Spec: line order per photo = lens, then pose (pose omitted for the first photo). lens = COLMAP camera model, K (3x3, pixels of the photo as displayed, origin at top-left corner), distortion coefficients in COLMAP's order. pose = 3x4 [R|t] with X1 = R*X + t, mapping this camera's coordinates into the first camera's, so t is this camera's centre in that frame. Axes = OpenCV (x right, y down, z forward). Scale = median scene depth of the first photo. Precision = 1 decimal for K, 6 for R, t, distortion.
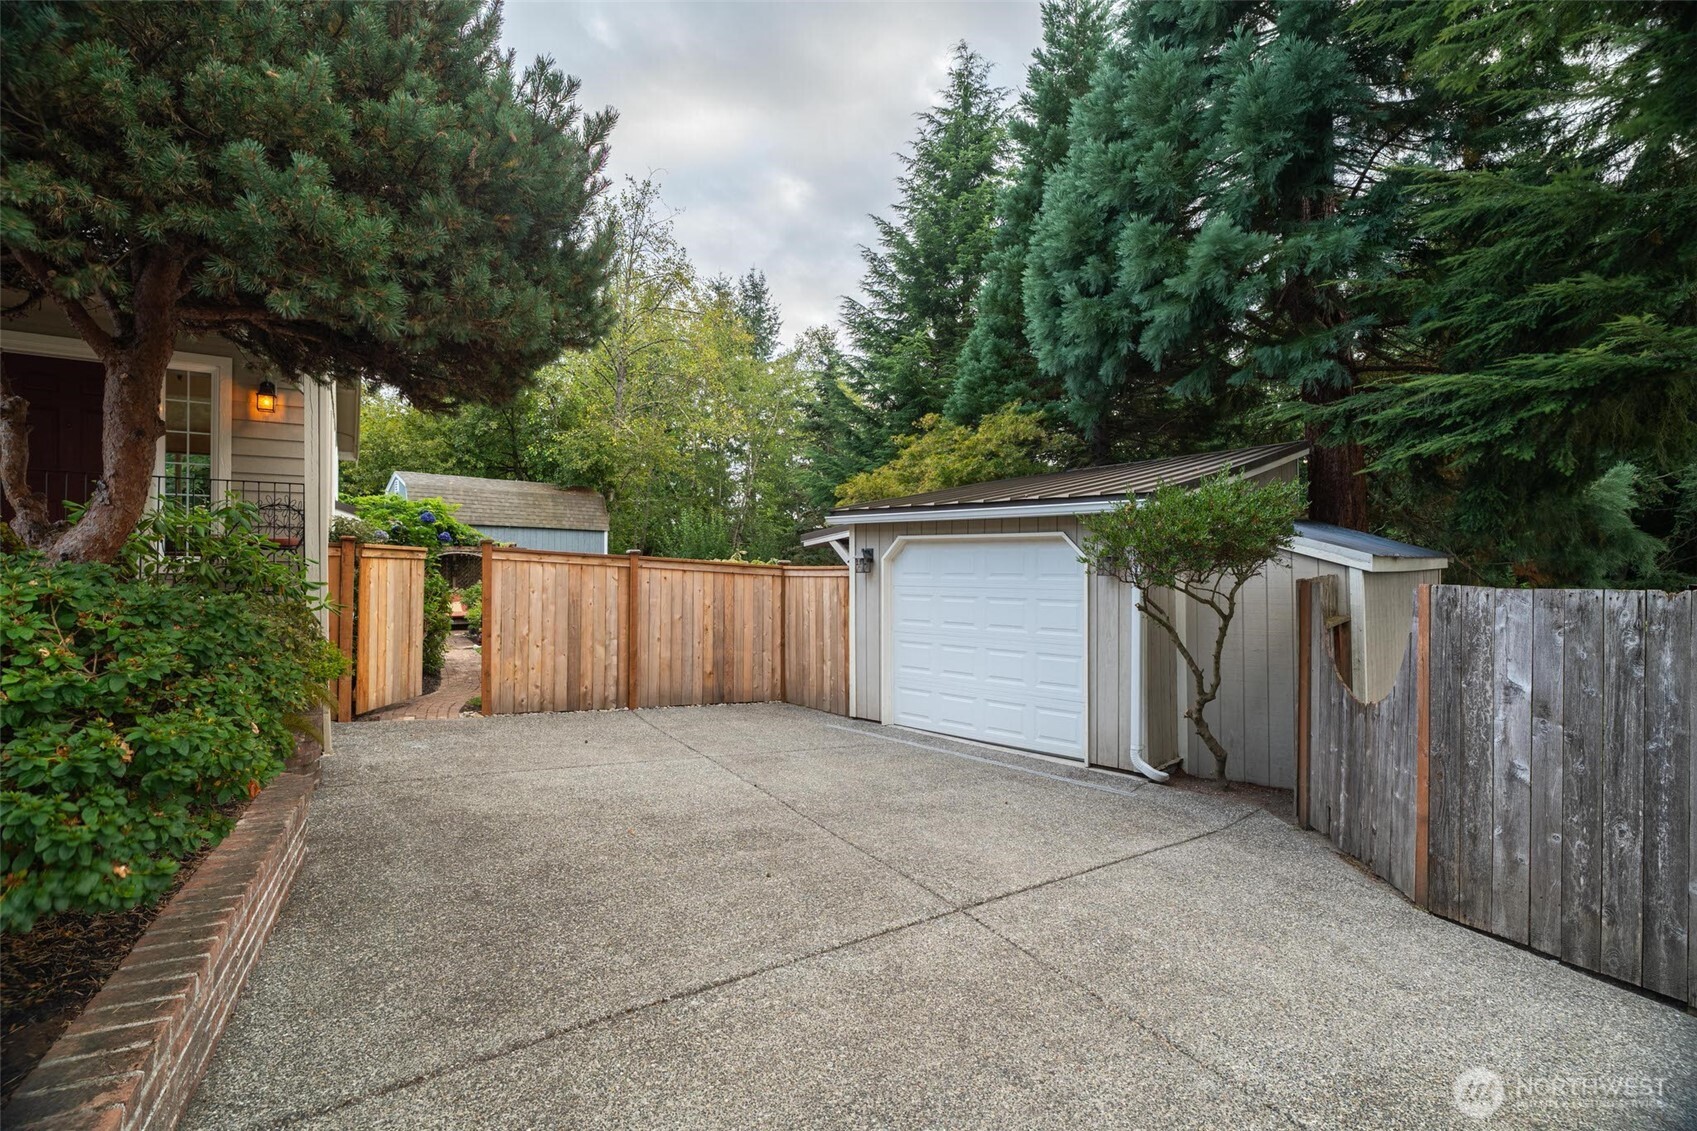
lens RADIAL K [[763.9, 0, 848.5], [0, 763.9, 565.5], [0, 0, 1]] dist [-0.002443, -0.000057]
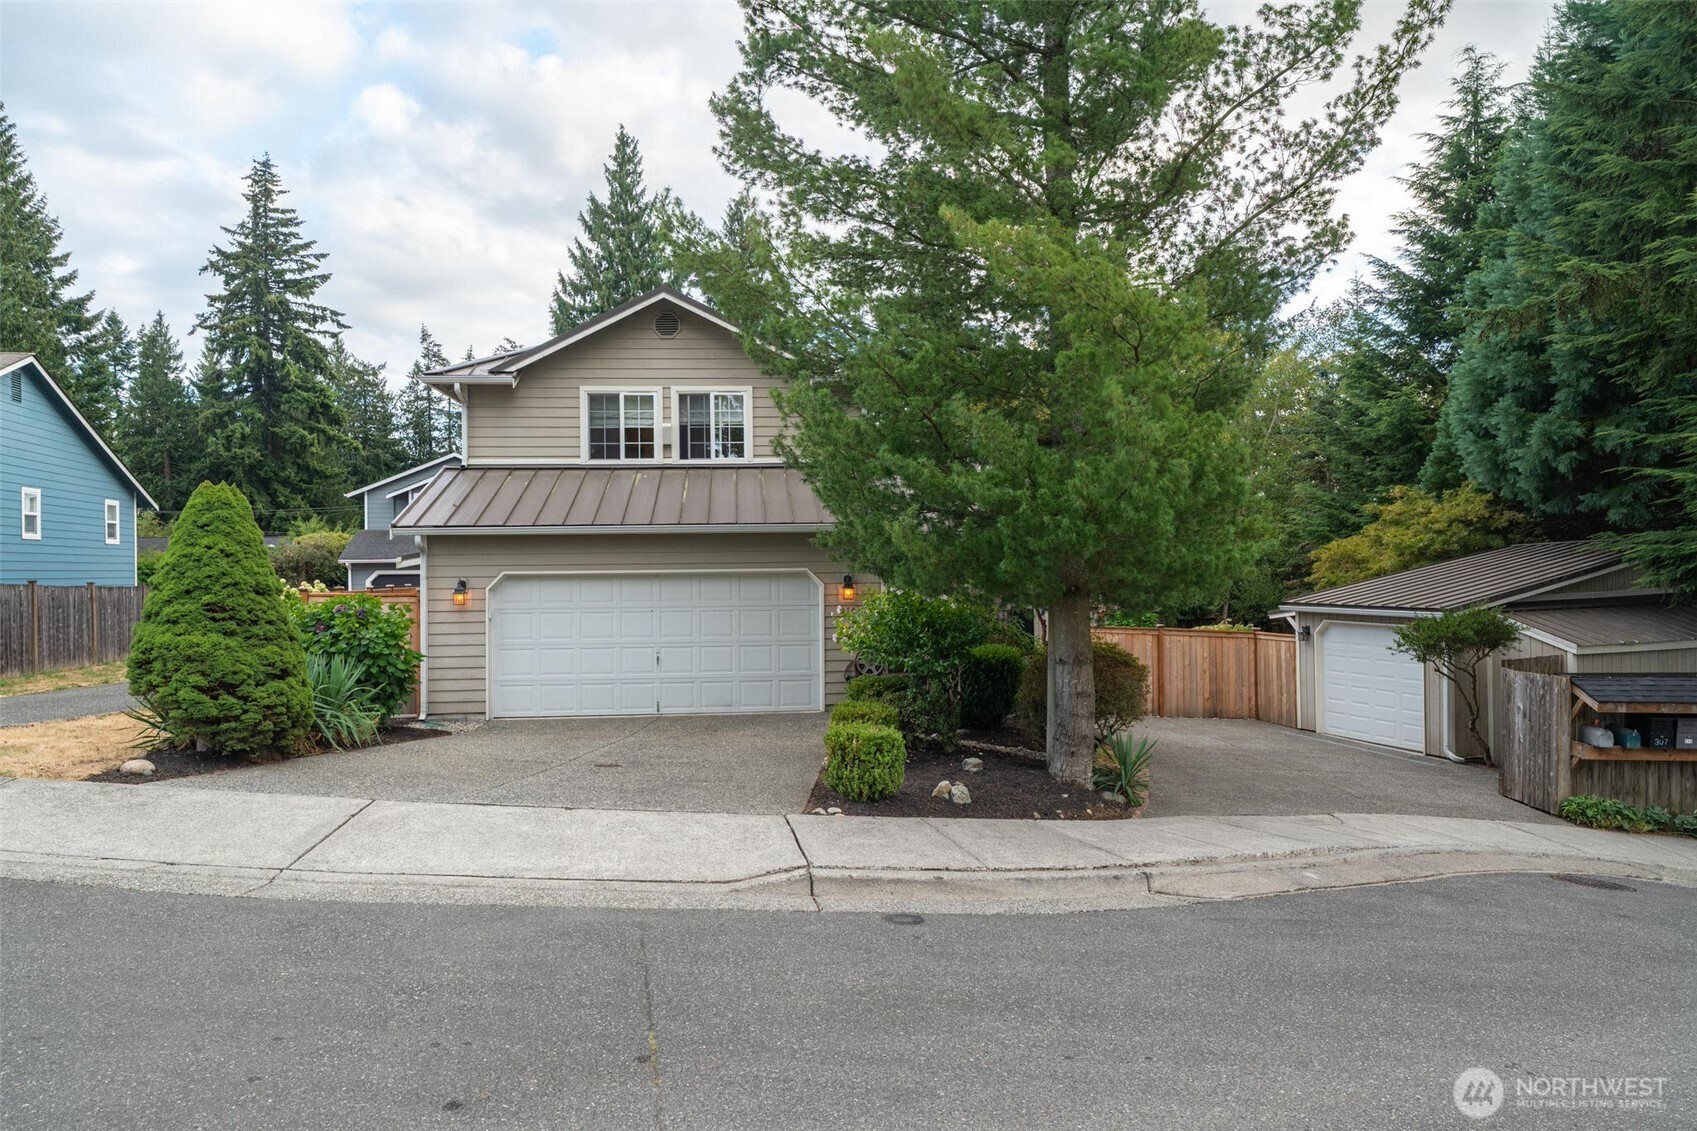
lens RADIAL K [[1124.0, 0, 848.5], [0, 1124.0, 565.5], [0, 0, 1]] dist [-0.001150, -0.001323]
pose [[0.888038, -0.015600, -0.459506, 0.250145], [0.018438, 0.999829, 0.001689, -0.165321], [0.459401, -0.009973, 0.888173, -1.515195]]
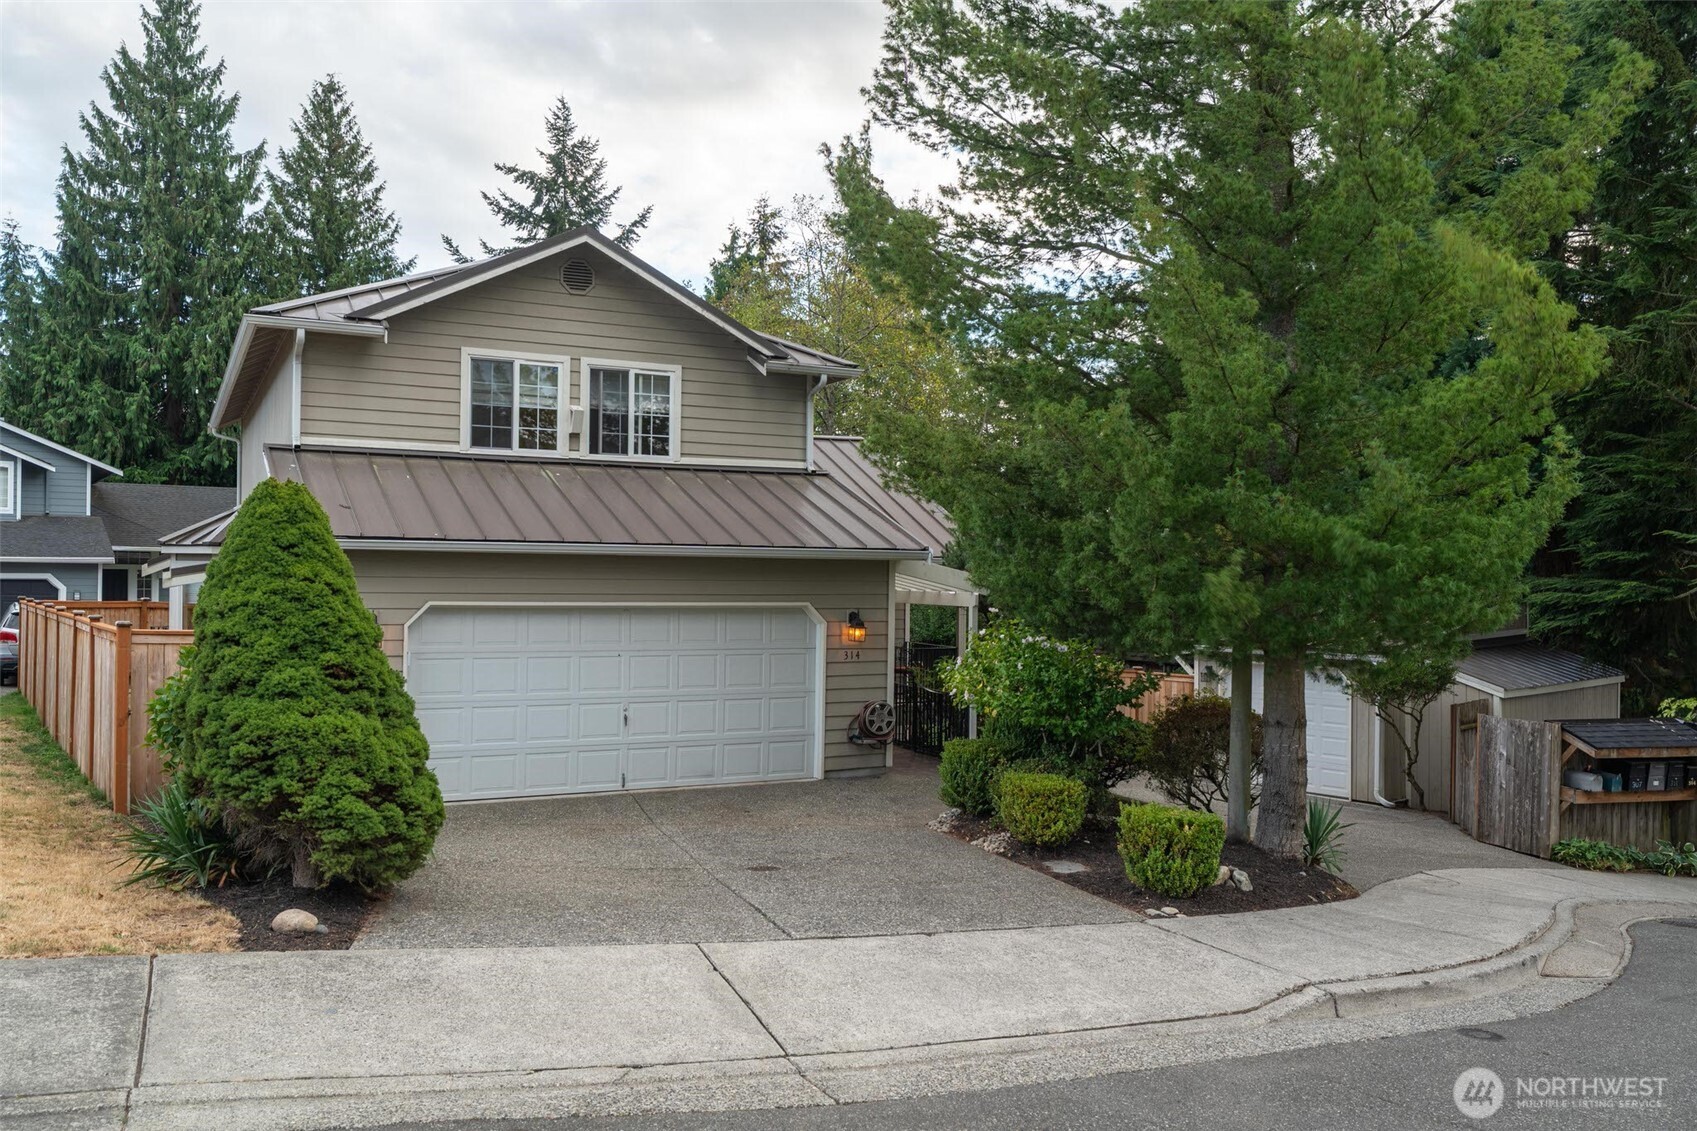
lens RADIAL K [[1350.8, 0, 864.1], [0, 1350.8, 566.2], [0, 0, 1]] dist [0.004363, 0.001009]
pose [[0.996558, 0.008762, -0.082438, -0.424777], [-0.008740, 0.999962, 0.000638, -0.208341], [0.082441, 0.000084, 0.996596, -1.685461]]
